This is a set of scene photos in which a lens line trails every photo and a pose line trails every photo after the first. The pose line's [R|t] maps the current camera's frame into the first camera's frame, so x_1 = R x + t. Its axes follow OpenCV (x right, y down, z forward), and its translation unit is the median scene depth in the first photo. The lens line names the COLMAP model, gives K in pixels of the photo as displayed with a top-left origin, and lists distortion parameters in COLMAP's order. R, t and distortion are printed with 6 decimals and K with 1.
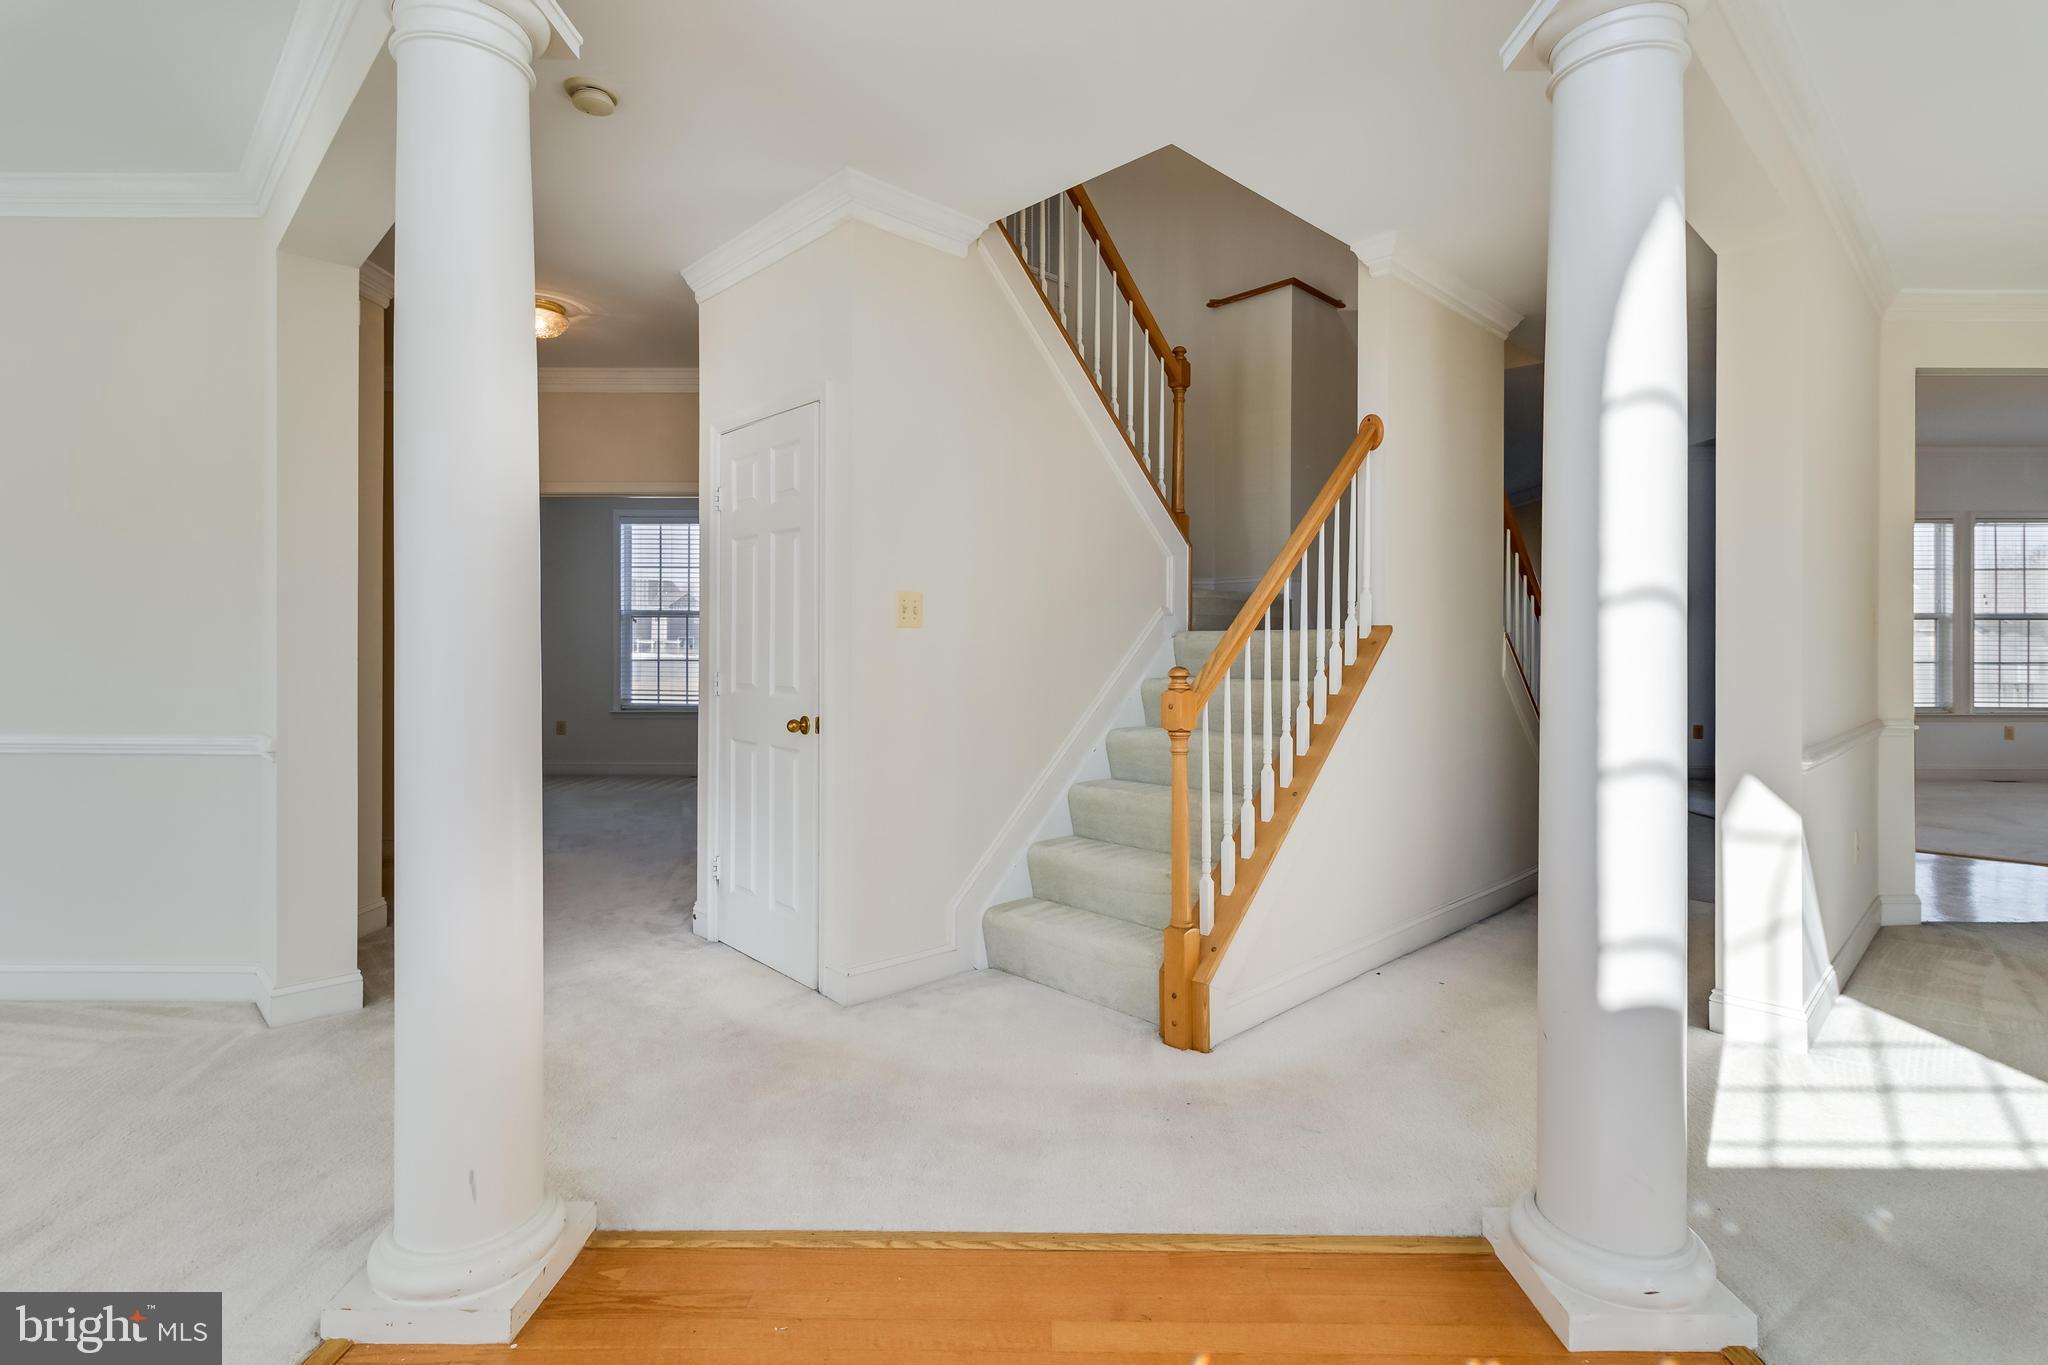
lens RADIAL K [[979.3, 0, 1030.1], [0, 979.3, 635.8], [0, 0, 1]] dist [0.002702, 0.000350]
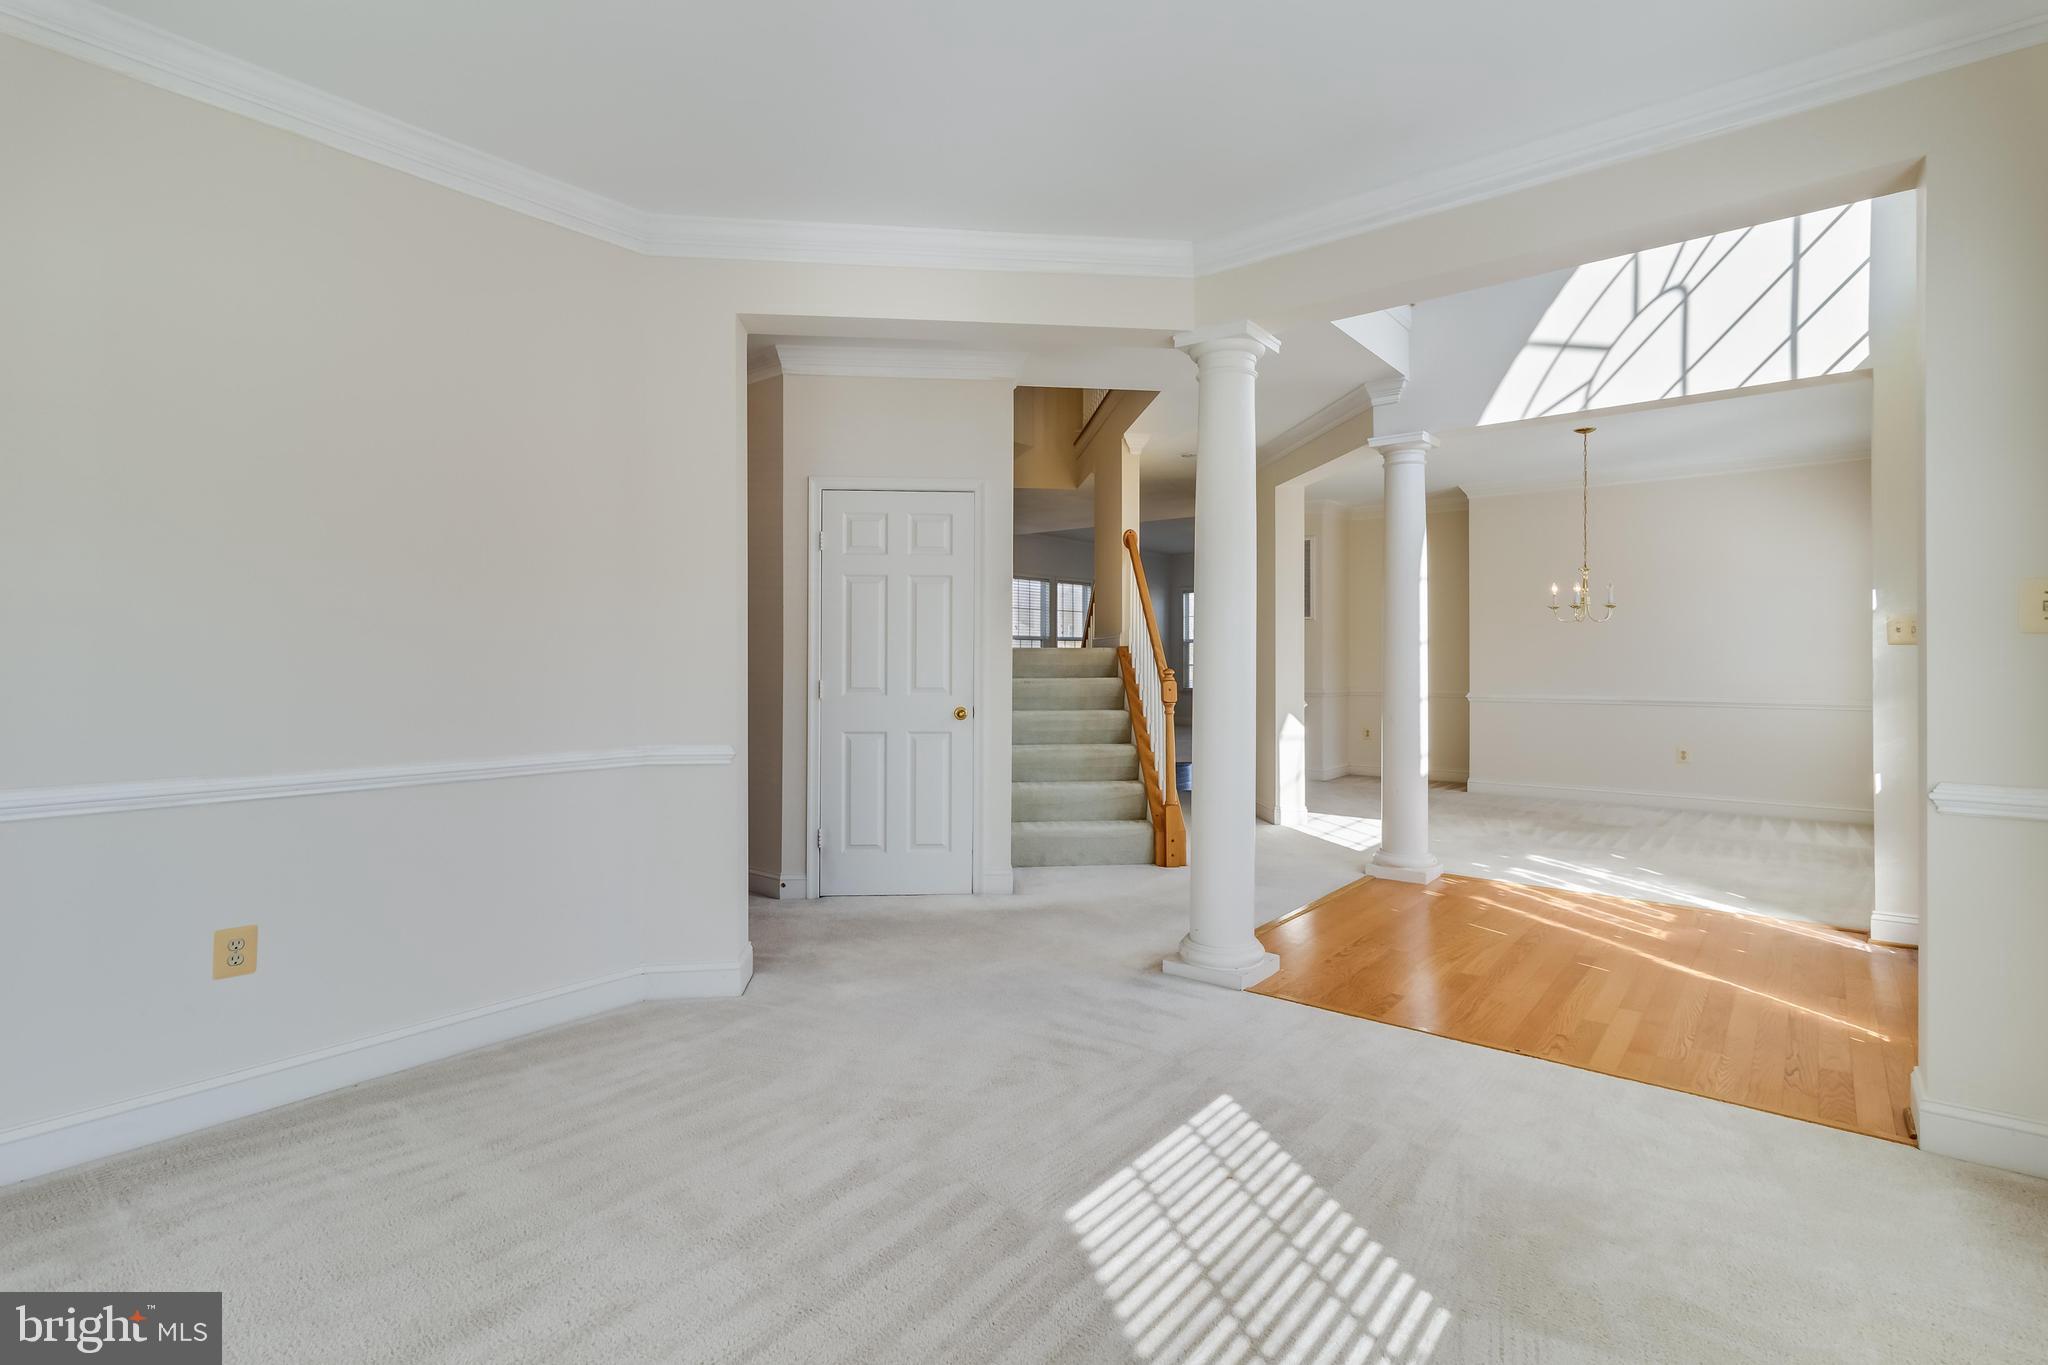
lens RADIAL K [[982.9, 0, 1025.8], [0, 982.9, 656.9], [0, 0, 1]] dist [0.007294, 0.001214]
pose [[0.614423, -0.001118, 0.788976, -1.180388], [-0.009082, 0.999923, 0.008490, -0.004938], [-0.788925, -0.012382, 0.614365, 0.035789]]
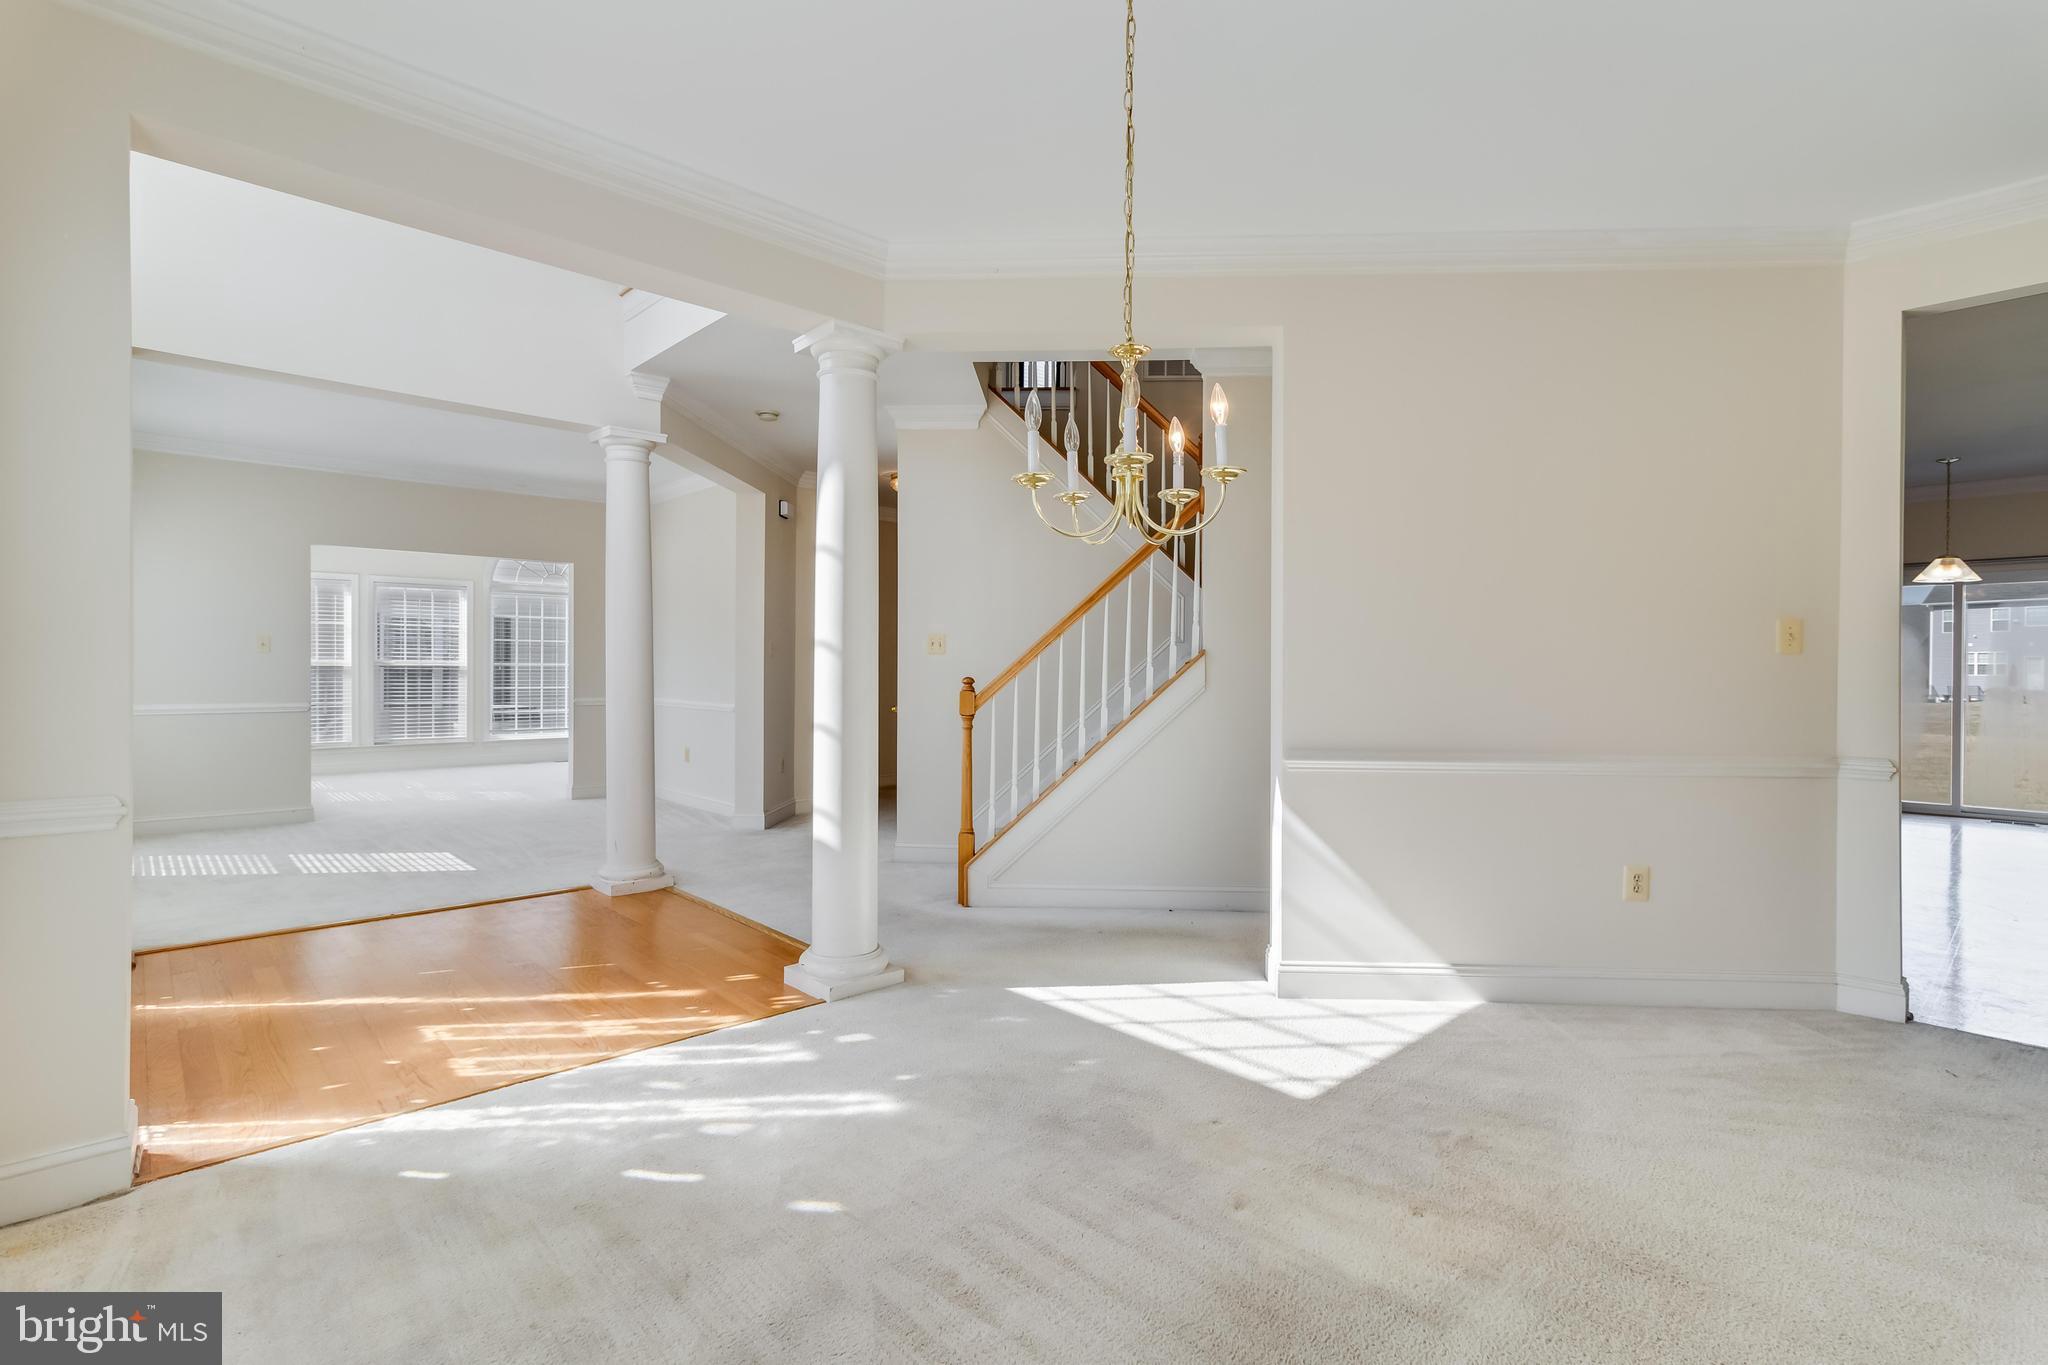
lens RADIAL K [[969.4, 0, 1021.7], [0, 969.4, 663.0], [0, 0, 1]] dist [0.000323, -0.000071]
pose [[0.678513, 0.004341, -0.734575, 1.111679], [0.005337, 0.999927, 0.010838, -0.009789], [0.734569, -0.011275, 0.678441, -0.041301]]
